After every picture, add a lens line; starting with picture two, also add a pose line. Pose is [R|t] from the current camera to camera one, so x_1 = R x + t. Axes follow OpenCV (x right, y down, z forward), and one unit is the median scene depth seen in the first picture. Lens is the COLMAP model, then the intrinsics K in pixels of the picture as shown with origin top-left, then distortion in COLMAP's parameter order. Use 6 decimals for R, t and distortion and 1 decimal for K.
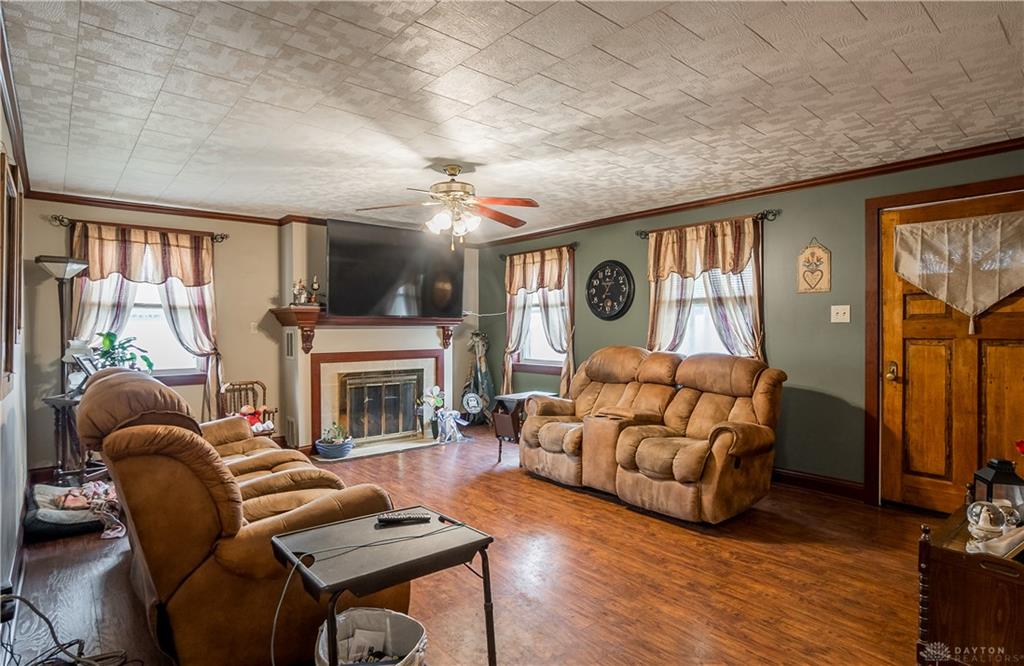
lens RADIAL K [[529.5, 0, 510.3], [0, 529.5, 331.4], [0, 0, 1]] dist [-0.029312, -0.000344]
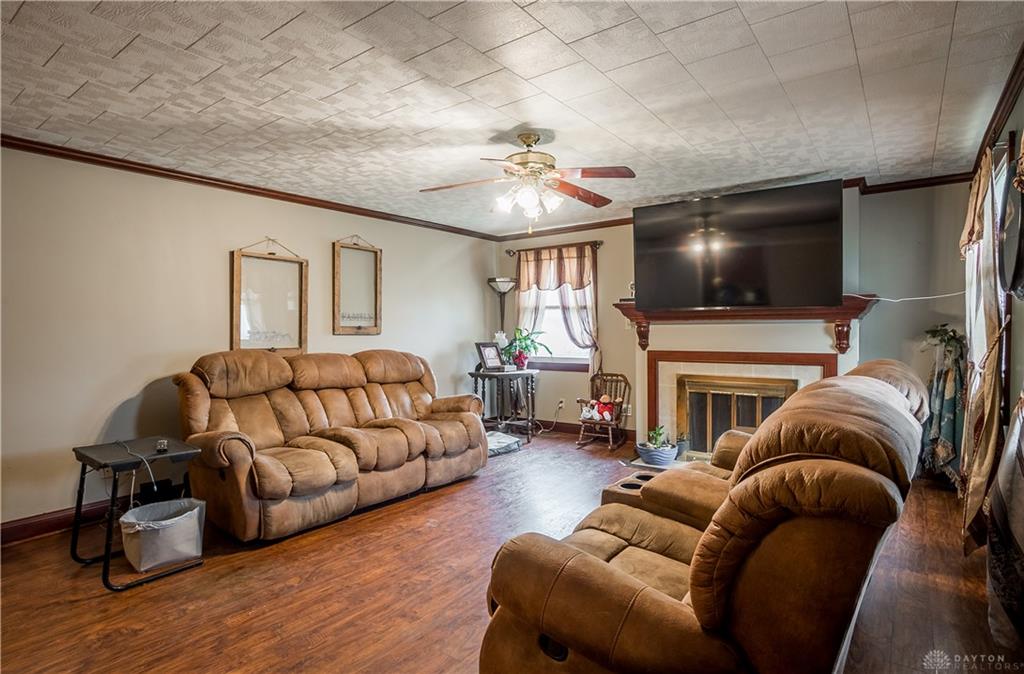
lens RADIAL K [[539.8, 0, 509.0], [0, 539.8, 334.9], [0, 0, 1]] dist [-0.004898, -0.000392]
pose [[0.205606, 0.012831, -0.978551, 0.583299], [0.001474, 0.999909, 0.013420, 0.000505], [0.978634, -0.004201, 0.205568, 0.613138]]
